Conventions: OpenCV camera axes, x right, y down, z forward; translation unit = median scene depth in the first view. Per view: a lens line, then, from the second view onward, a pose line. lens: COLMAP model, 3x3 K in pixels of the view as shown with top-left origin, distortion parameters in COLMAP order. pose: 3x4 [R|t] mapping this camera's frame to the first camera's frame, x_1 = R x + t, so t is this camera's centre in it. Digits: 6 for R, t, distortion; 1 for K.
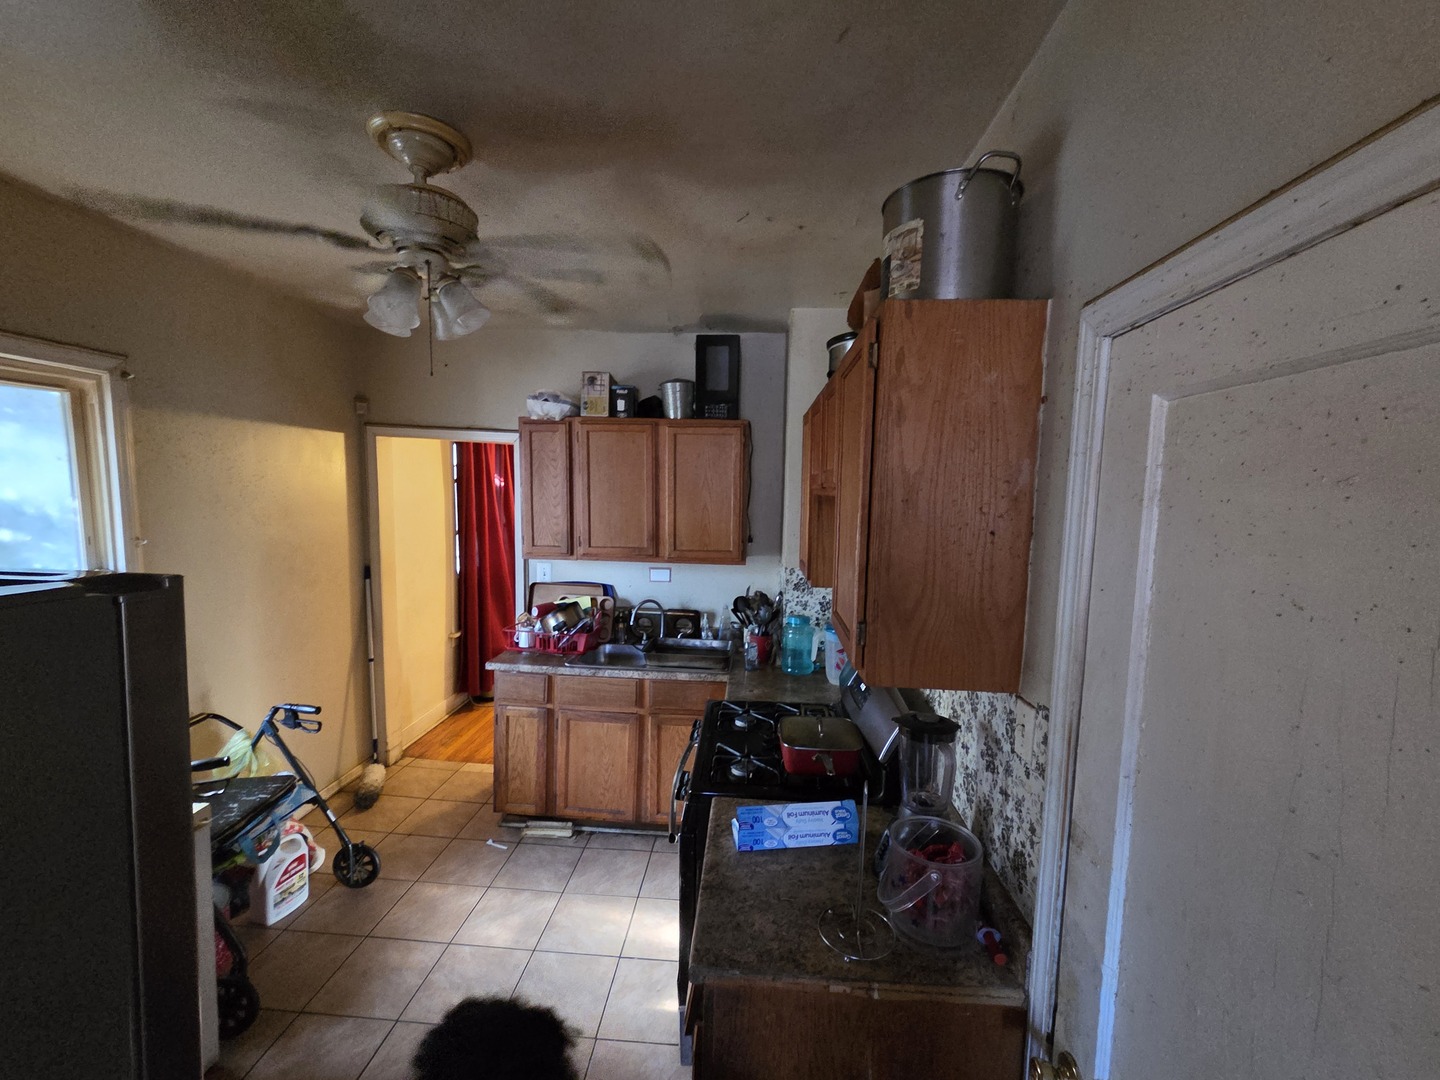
lens RADIAL K [[592.5, 0, 722.2], [0, 592.5, 544.2], [0, 0, 1]] dist [0.006828, -0.001022]
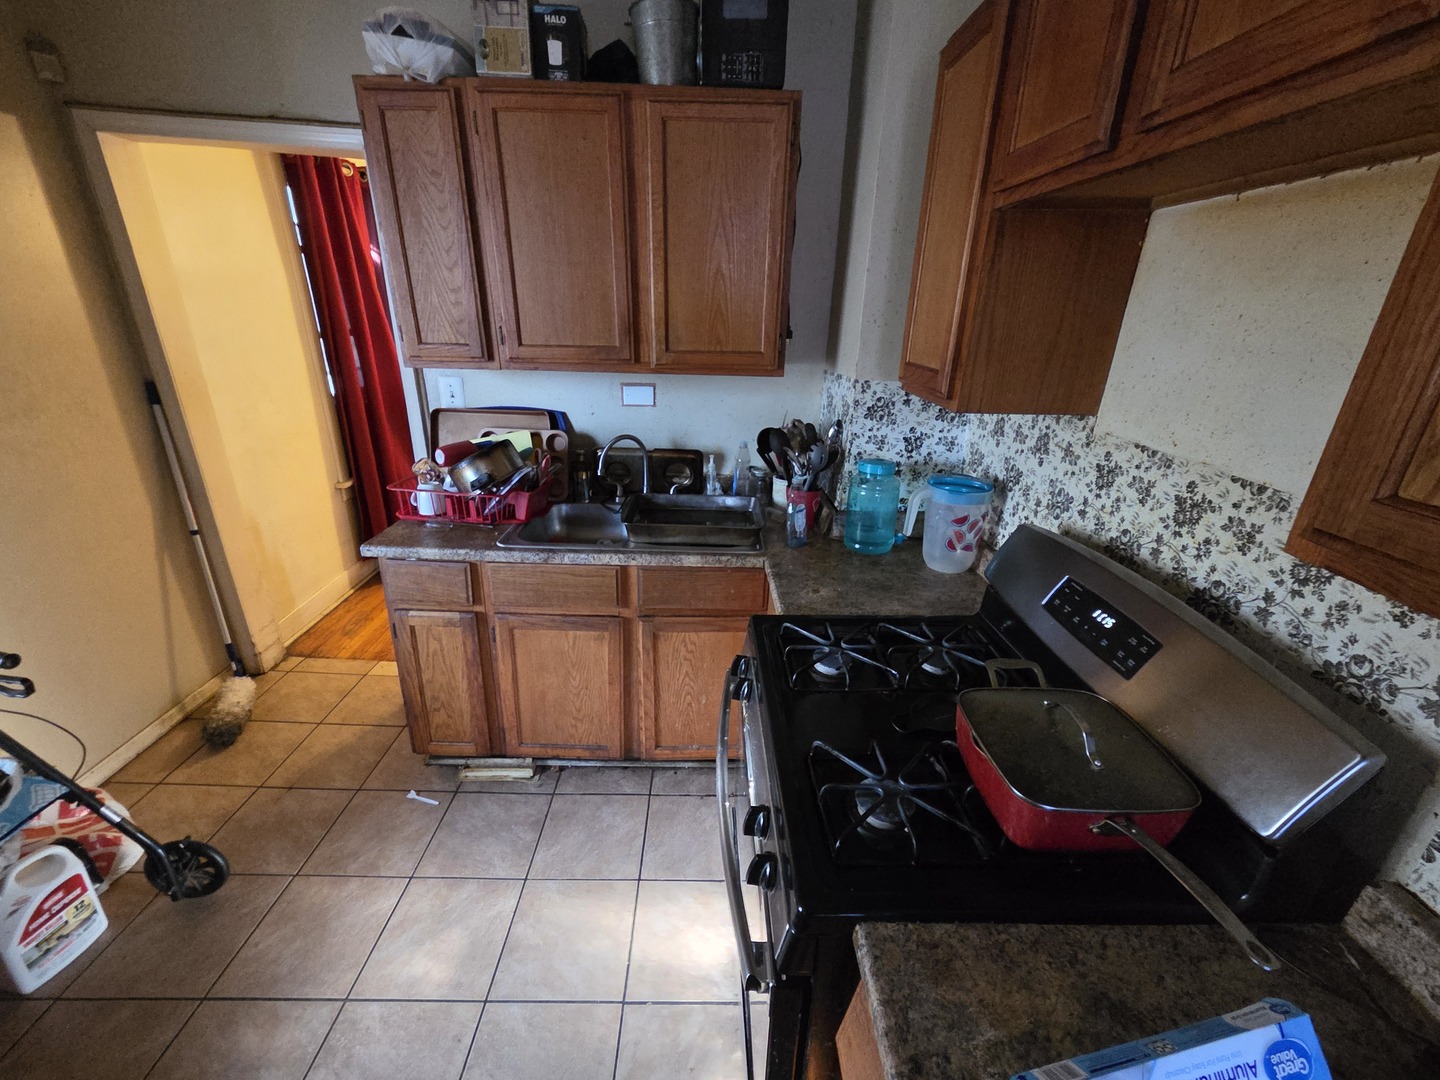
lens RADIAL K [[592.5, 0, 718.2], [0, 592.5, 542.6], [0, 0, 1]] dist [0.006828, -0.001022]
pose [[0.997238, -0.023018, 0.070610, -0.076883], [0.002155, 0.959327, 0.282289, 0.027434], [-0.074236, -0.281357, 0.956727, 0.382502]]
